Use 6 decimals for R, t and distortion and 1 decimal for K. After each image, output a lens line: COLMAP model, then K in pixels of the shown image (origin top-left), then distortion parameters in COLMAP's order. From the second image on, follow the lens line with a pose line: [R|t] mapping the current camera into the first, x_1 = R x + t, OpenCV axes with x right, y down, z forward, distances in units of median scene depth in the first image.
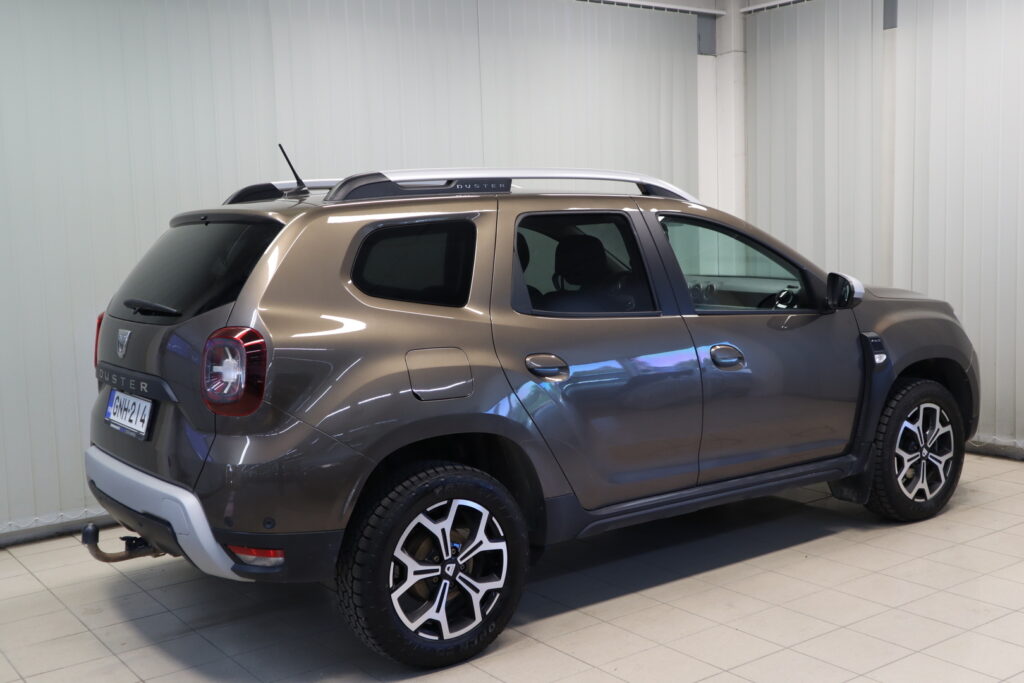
lens RADIAL K [[1134.7, 0, 528.6], [0, 1134.7, 342.6], [0, 0, 1]] dist [-0.003766, -0.003990]
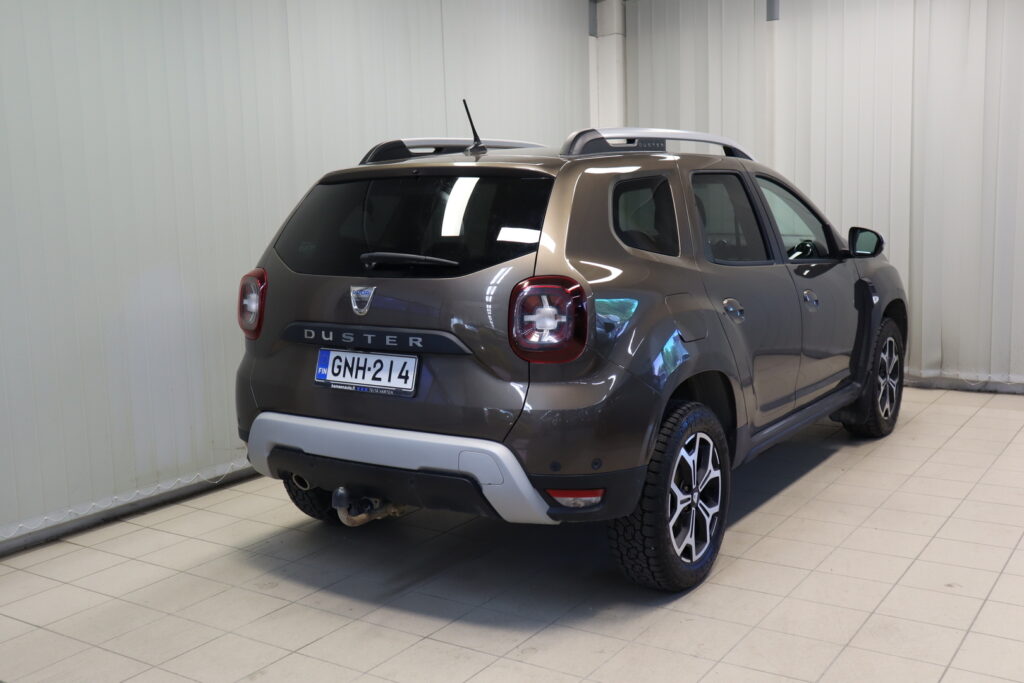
lens RADIAL K [[1082.6, 0, 512.0], [0, 1082.6, 341.5], [0, 0, 1]] dist [-0.013425, -0.003497]
pose [[0.939277, -0.044097, 0.340316, -0.553388], [0.036163, 0.998907, 0.029626, 0.013293], [-0.341250, -0.015520, 0.939844, 0.085508]]
